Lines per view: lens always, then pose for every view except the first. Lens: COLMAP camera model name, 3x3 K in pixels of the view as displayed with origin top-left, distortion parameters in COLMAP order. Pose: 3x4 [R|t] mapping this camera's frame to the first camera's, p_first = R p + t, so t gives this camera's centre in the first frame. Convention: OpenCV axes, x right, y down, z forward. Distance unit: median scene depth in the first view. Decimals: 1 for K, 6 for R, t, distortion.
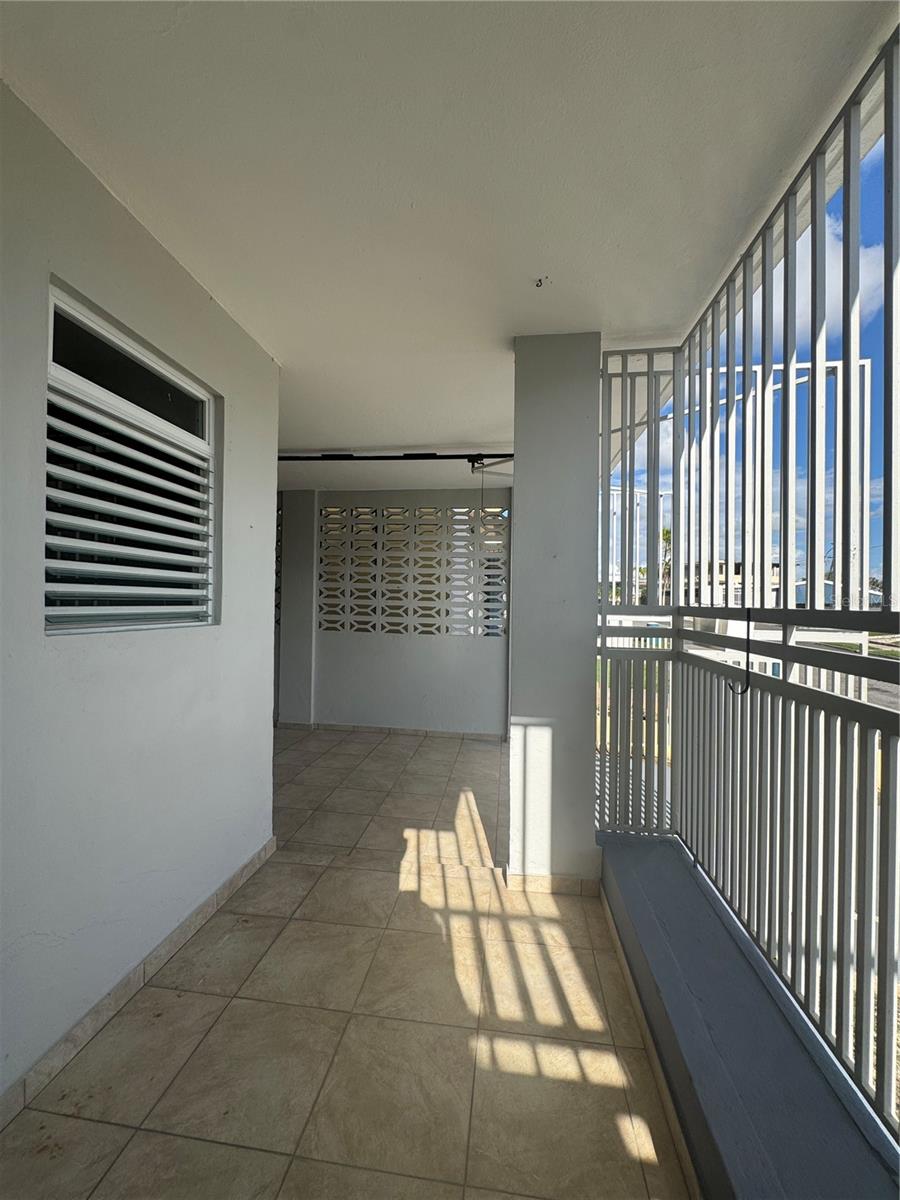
lens RADIAL K [[479.6, 0, 451.0], [0, 479.6, 604.8], [0, 0, 1]] dist [-0.004304, 0.000181]
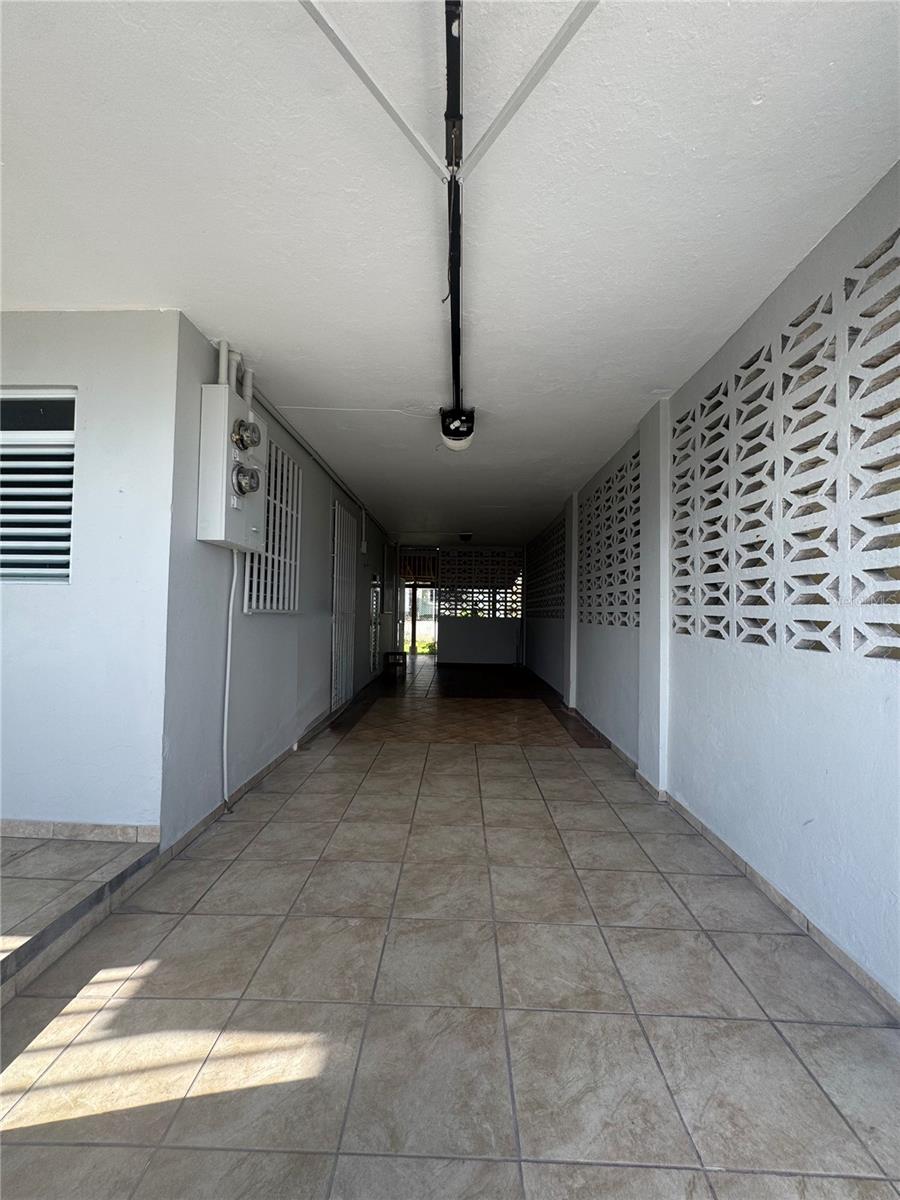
lens RADIAL K [[479.6, 0, 450.3], [0, 479.6, 600.7], [0, 0, 1]] dist [-0.004304, 0.000181]
pose [[0.098744, -0.040683, -0.994281, 0.757344], [-0.012485, 0.999035, -0.042118, 0.115198], [0.995035, 0.016572, 0.098140, 1.838995]]
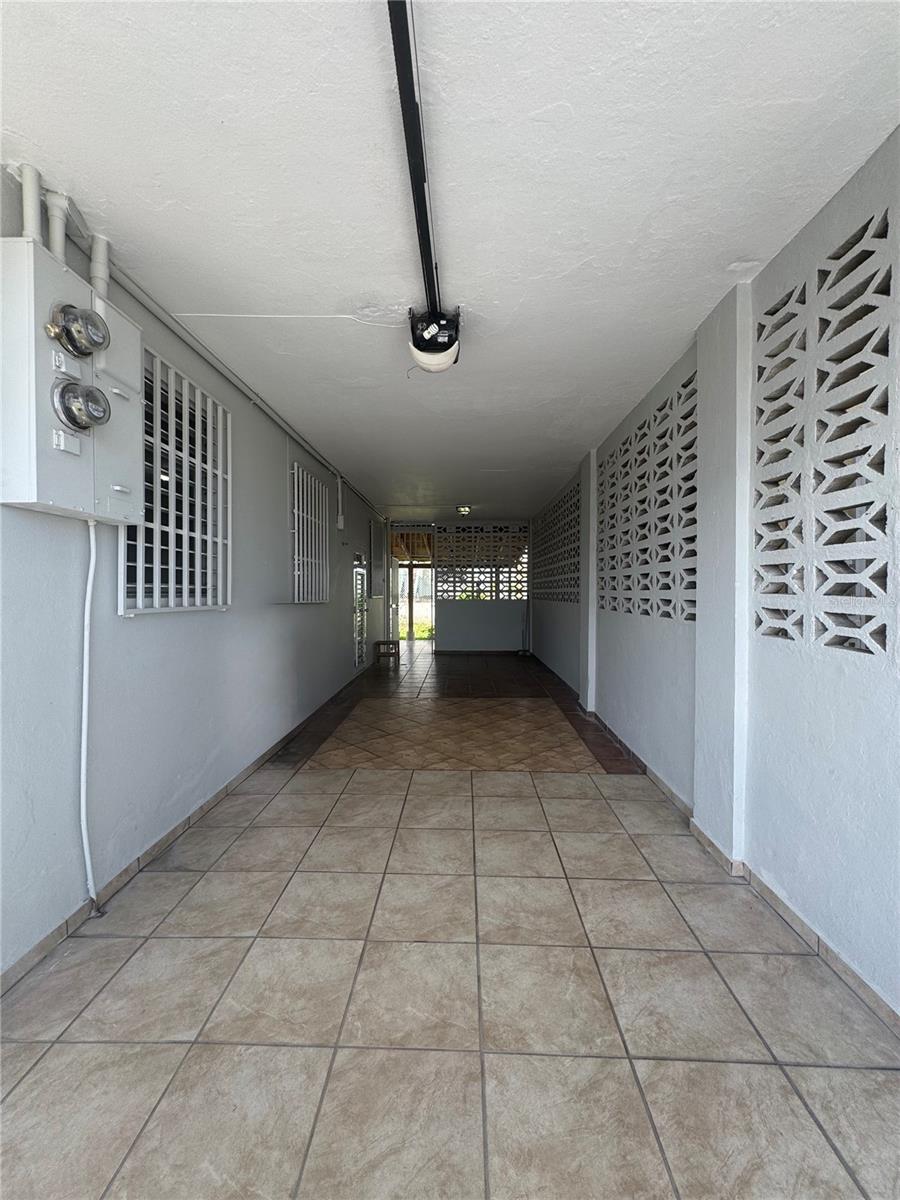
lens RADIAL K [[479.6, 0, 451.4], [0, 479.6, 600.8], [0, 0, 1]] dist [-0.004304, 0.000181]
pose [[0.091339, 0.003103, -0.995815, 0.252557], [0.003897, 0.999986, 0.003474, 0.064543], [0.995812, -0.004198, 0.091326, 1.953435]]
